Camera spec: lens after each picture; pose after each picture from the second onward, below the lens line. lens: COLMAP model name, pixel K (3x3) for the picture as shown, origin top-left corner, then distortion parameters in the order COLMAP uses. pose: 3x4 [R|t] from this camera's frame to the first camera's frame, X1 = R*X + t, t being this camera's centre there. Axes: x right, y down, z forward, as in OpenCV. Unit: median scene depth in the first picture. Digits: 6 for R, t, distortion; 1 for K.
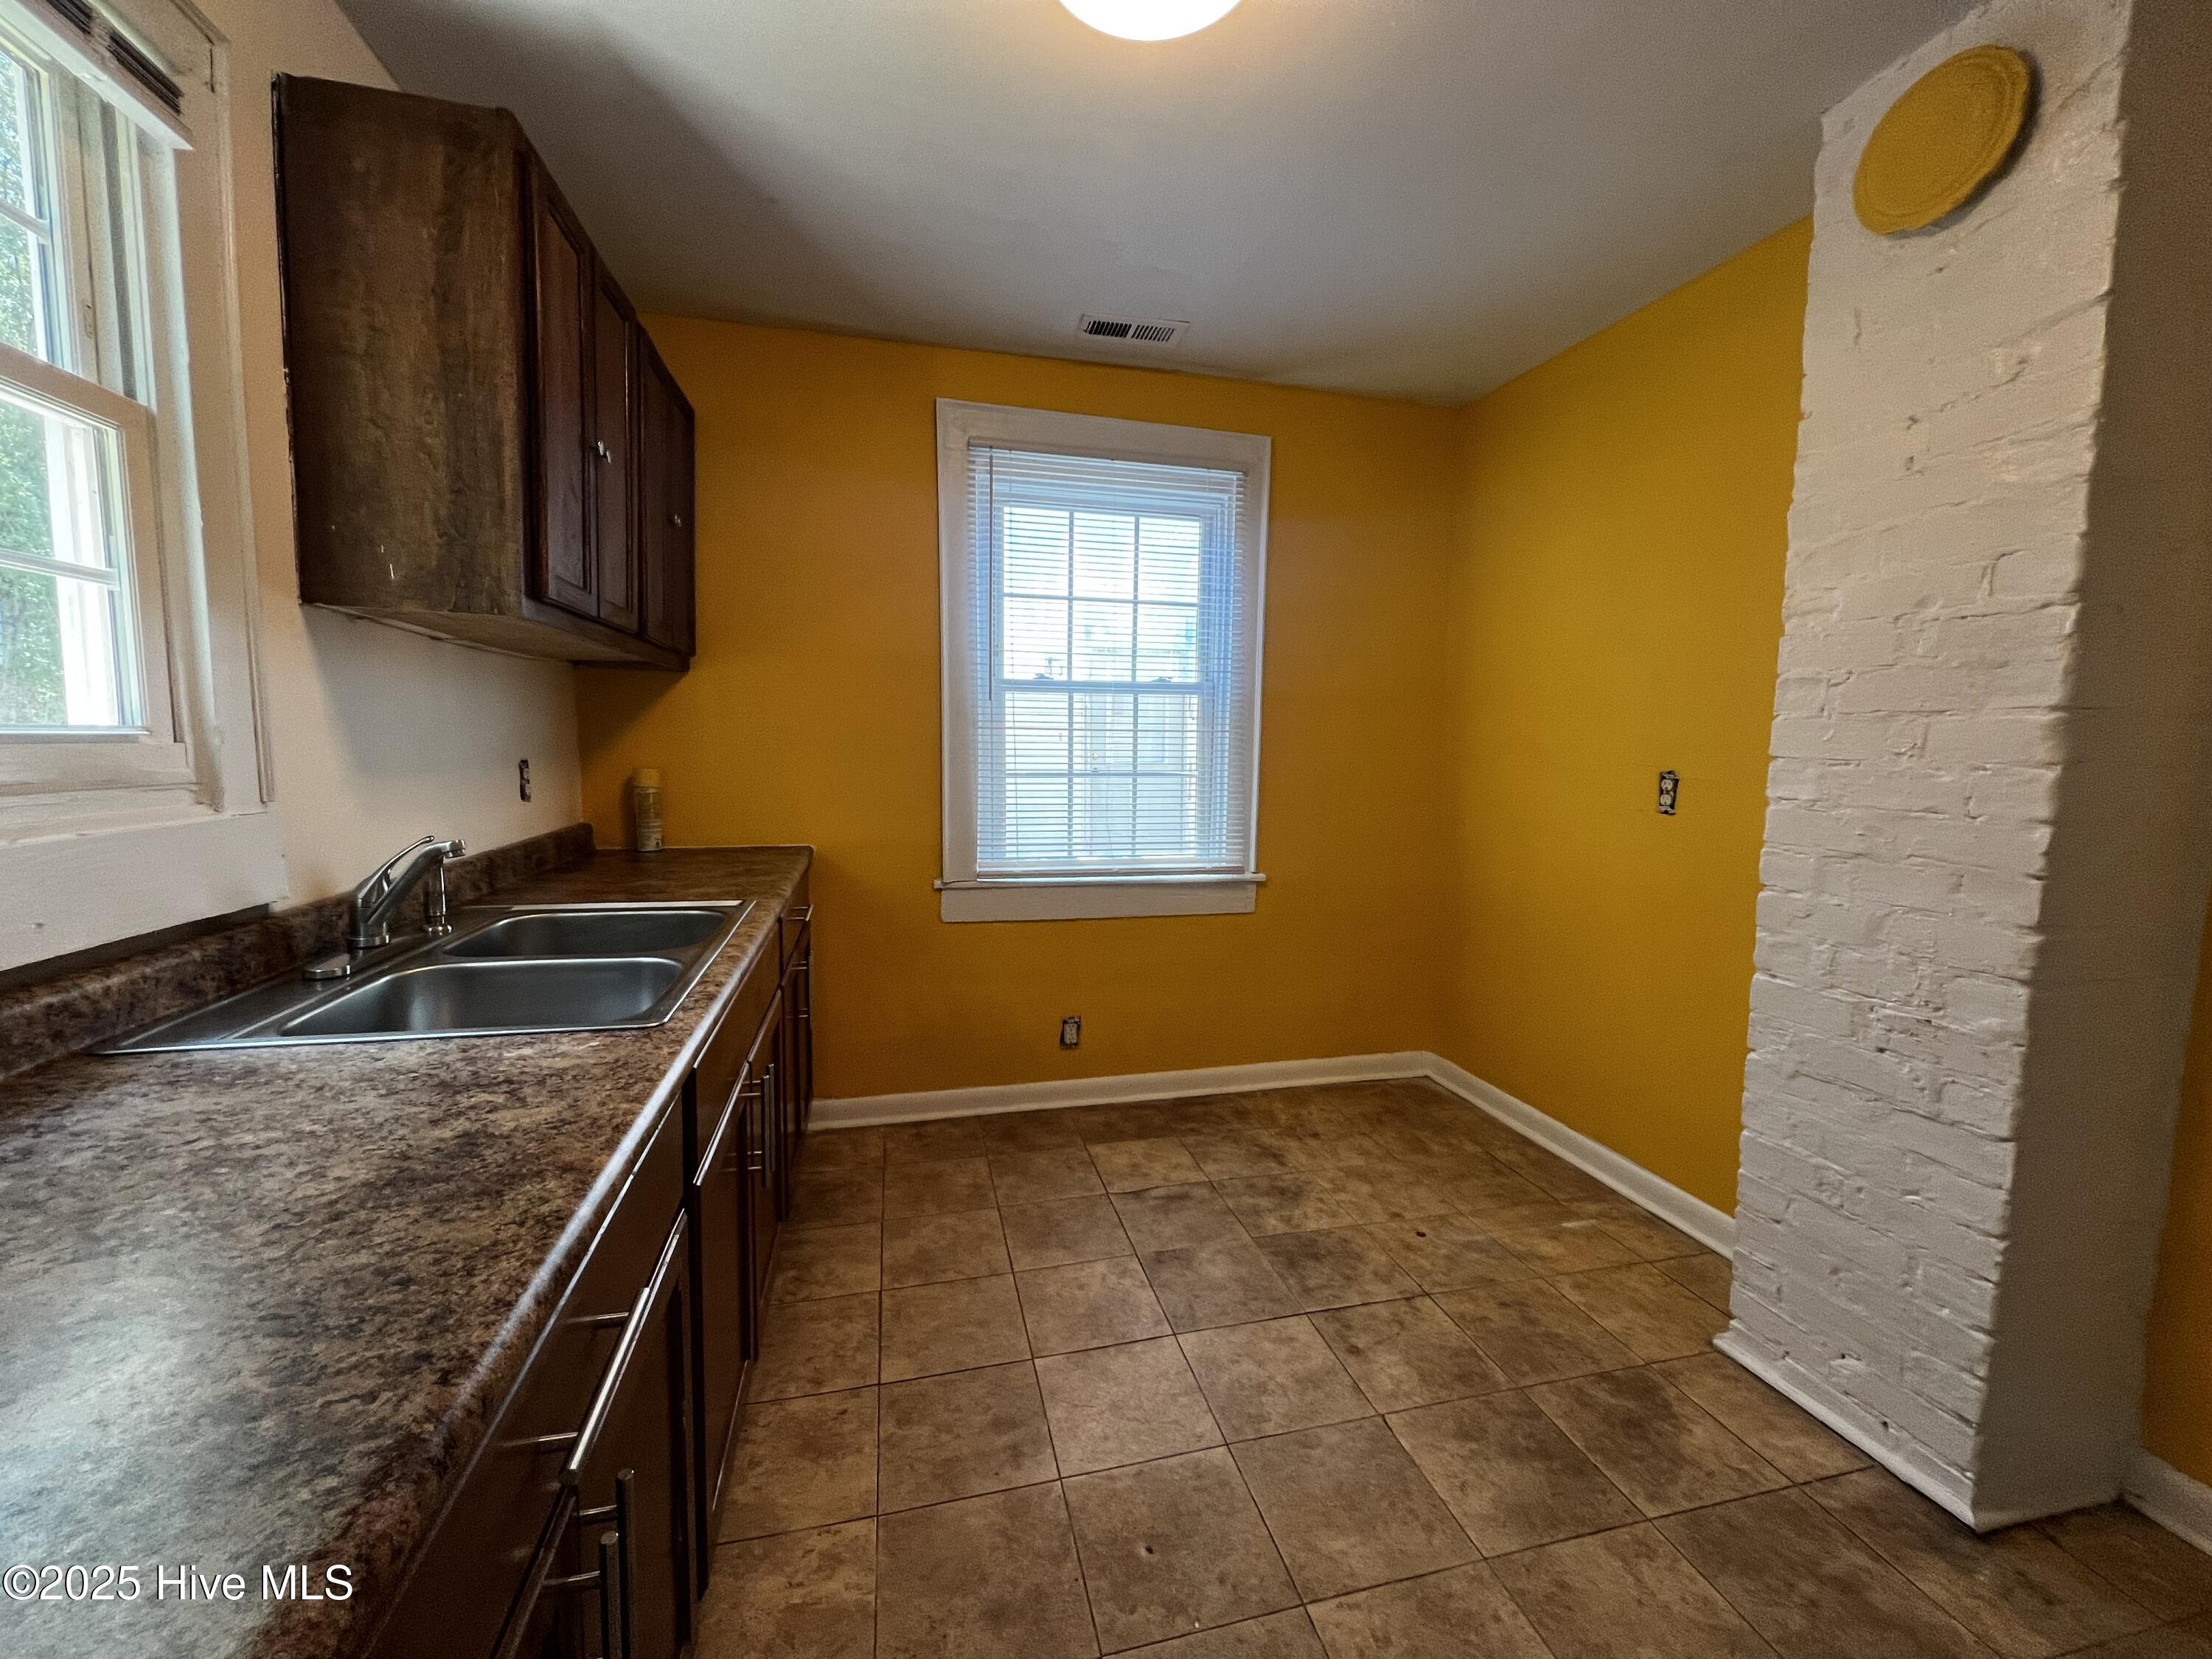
lens RADIAL K [[879.6, 0, 1106.0], [0, 879.6, 829.5], [0, 0, 1]] dist [-0.001797, 0.000306]
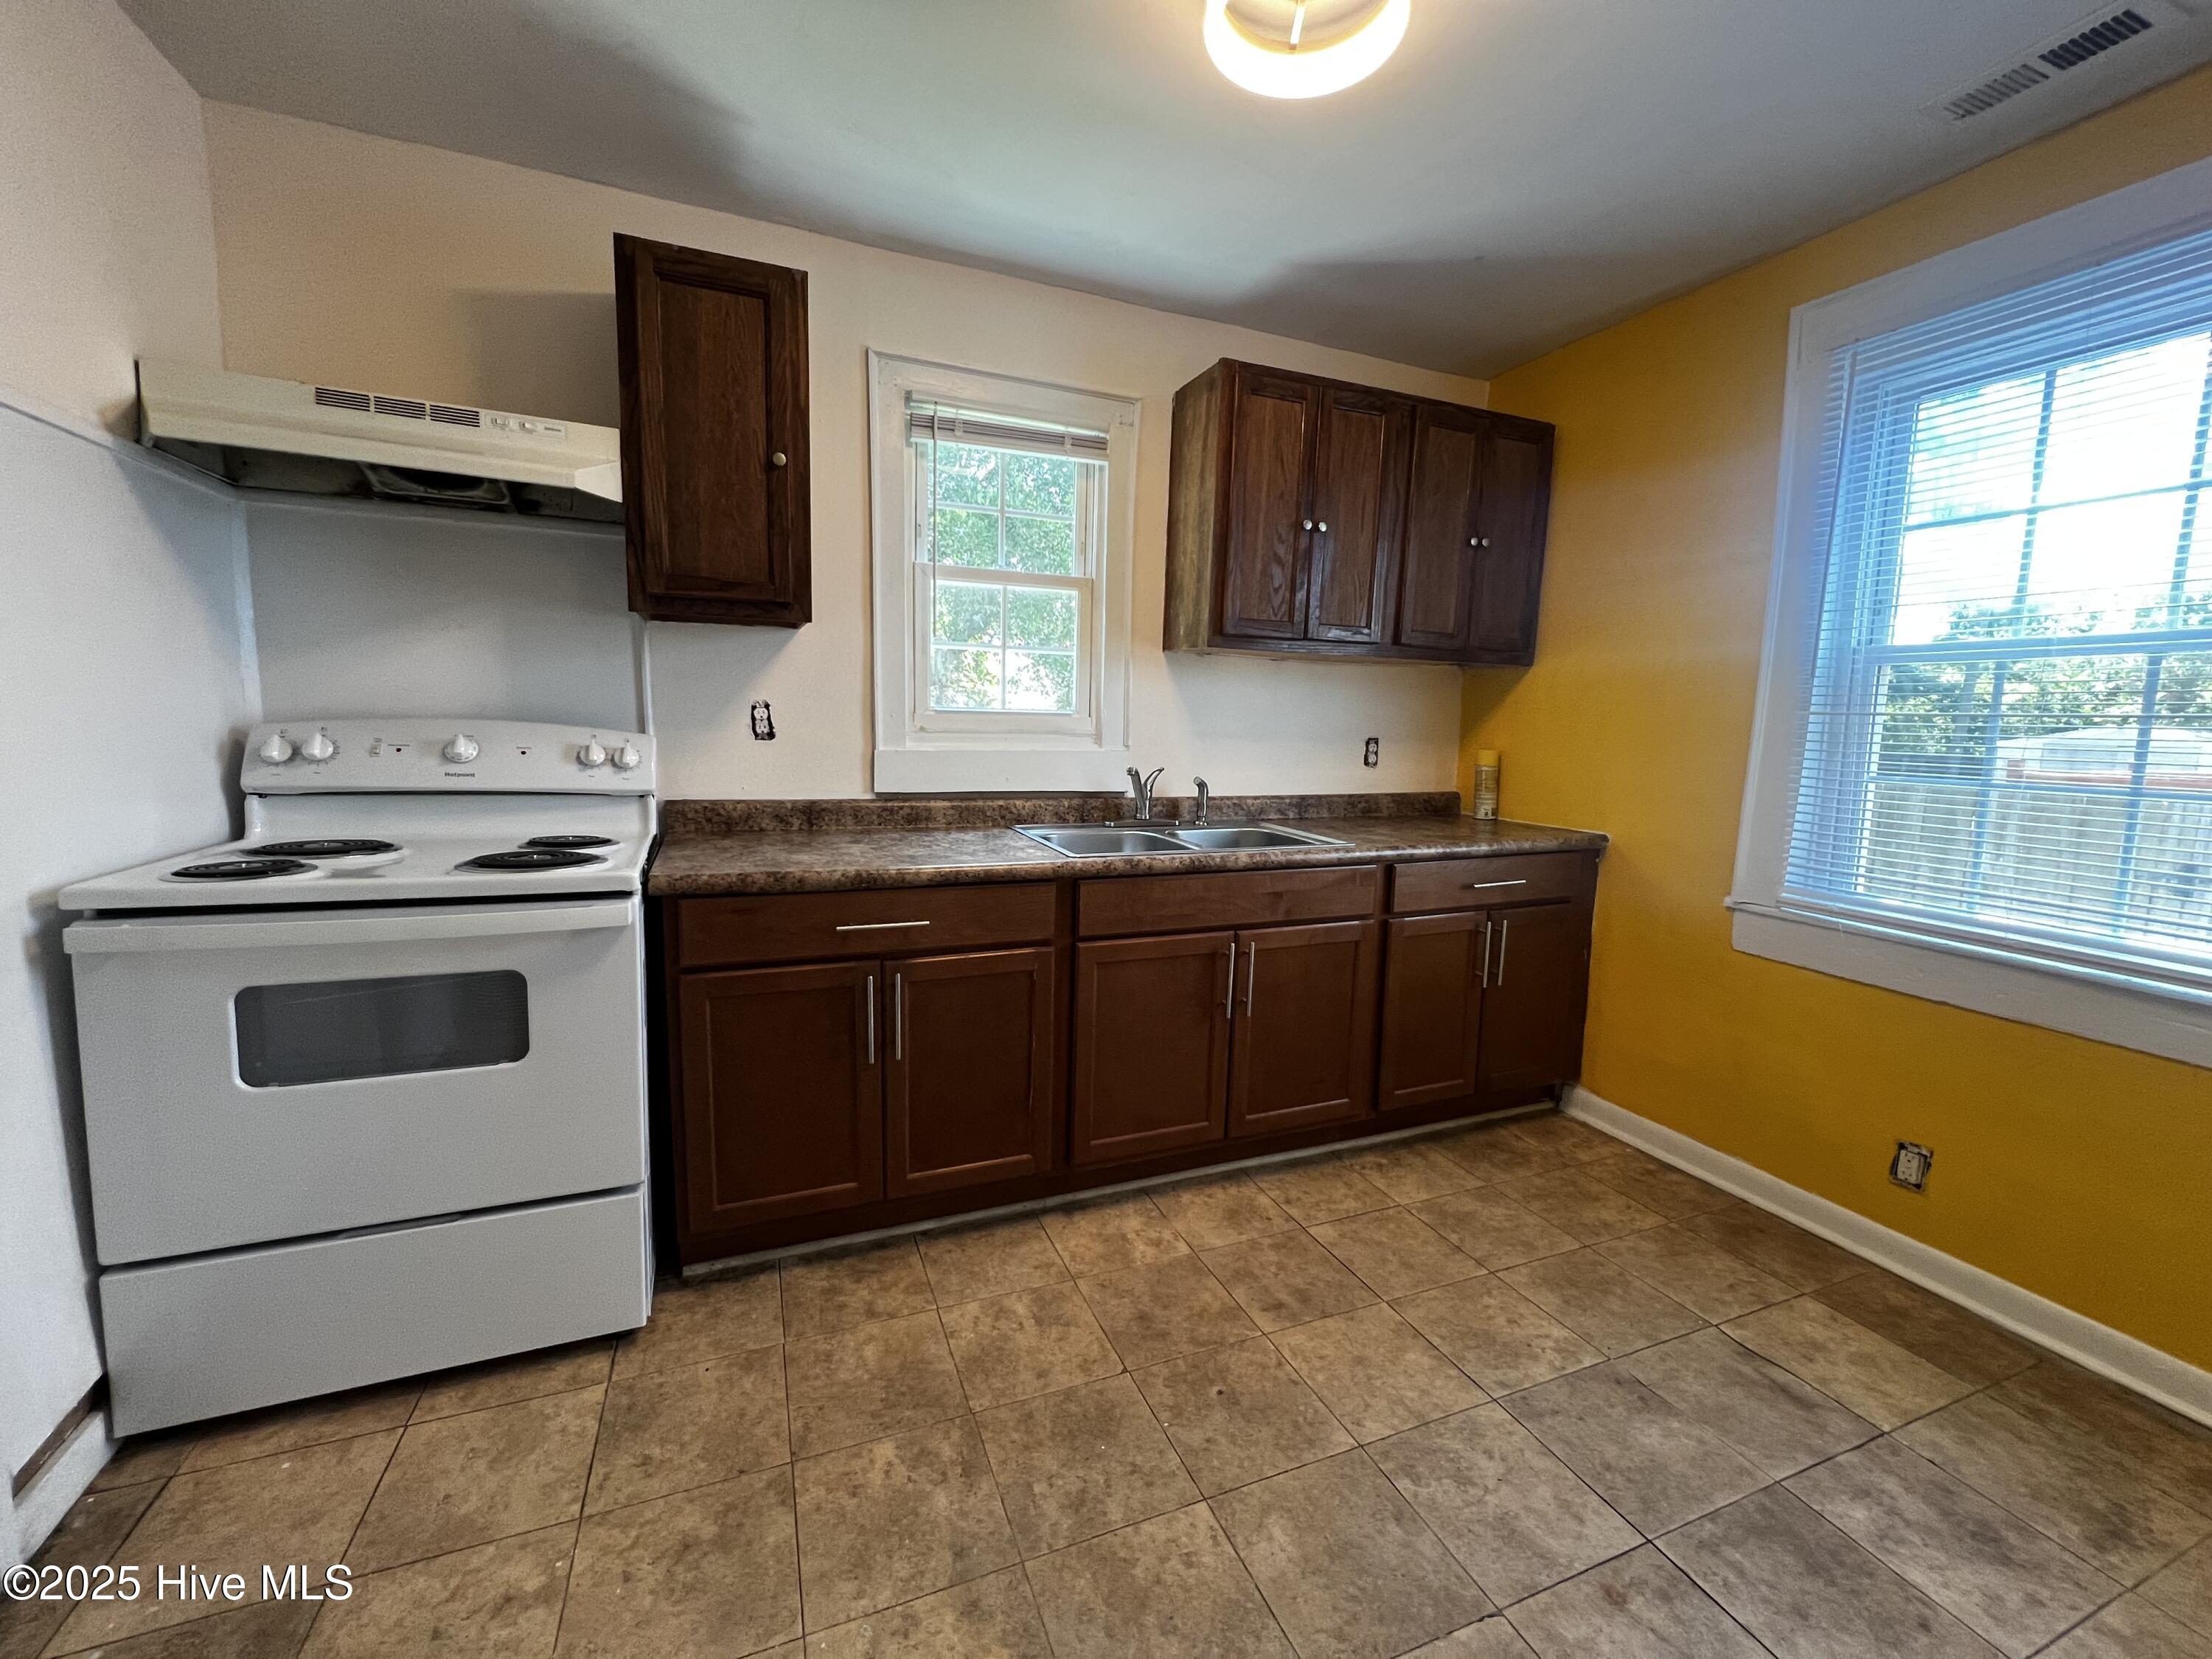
lens RADIAL K [[879.6, 0, 1106.0], [0, 879.6, 829.5], [0, 0, 1]] dist [-0.001797, 0.000306]
pose [[0.155046, 0.118485, -0.980776, 0.623796], [-0.122039, 0.987475, 0.100002, -0.020232], [0.980340, 0.104188, 0.167563, 0.320335]]
